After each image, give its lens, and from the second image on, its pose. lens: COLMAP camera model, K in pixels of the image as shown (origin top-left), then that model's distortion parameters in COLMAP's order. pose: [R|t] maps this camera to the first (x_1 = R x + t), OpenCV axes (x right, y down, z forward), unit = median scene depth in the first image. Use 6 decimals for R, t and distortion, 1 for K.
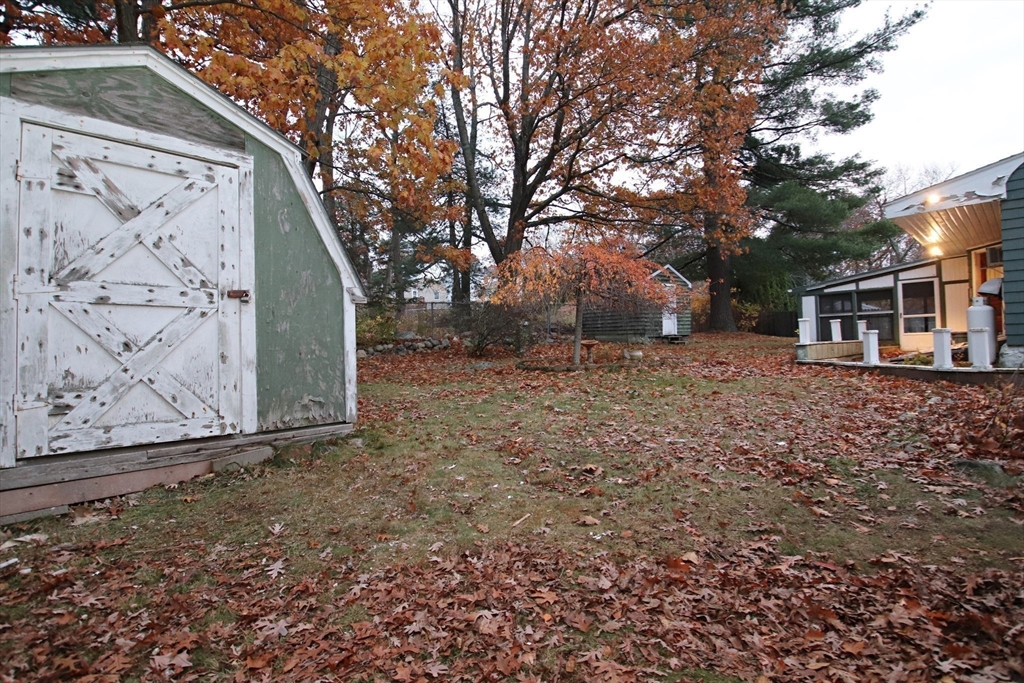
lens RADIAL K [[510.3, 0, 509.3], [0, 510.3, 332.3], [0, 0, 1]] dist [-0.004138, -0.011222]
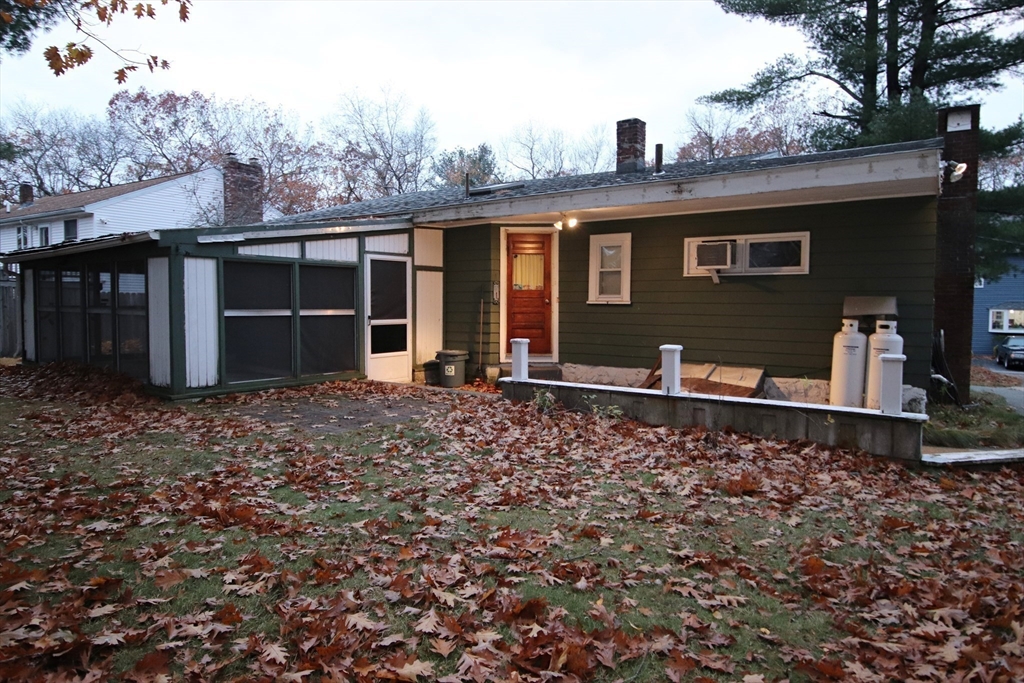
lens RADIAL K [[644.6, 0, 513.7], [0, 644.6, 335.4], [0, 0, 1]] dist [0.021012, -0.028590]
pose [[-0.222741, -0.022369, 0.974621, 0.098218], [-0.019425, 0.999640, 0.018504, -0.033165], [-0.974684, -0.014810, -0.223095, 0.996649]]
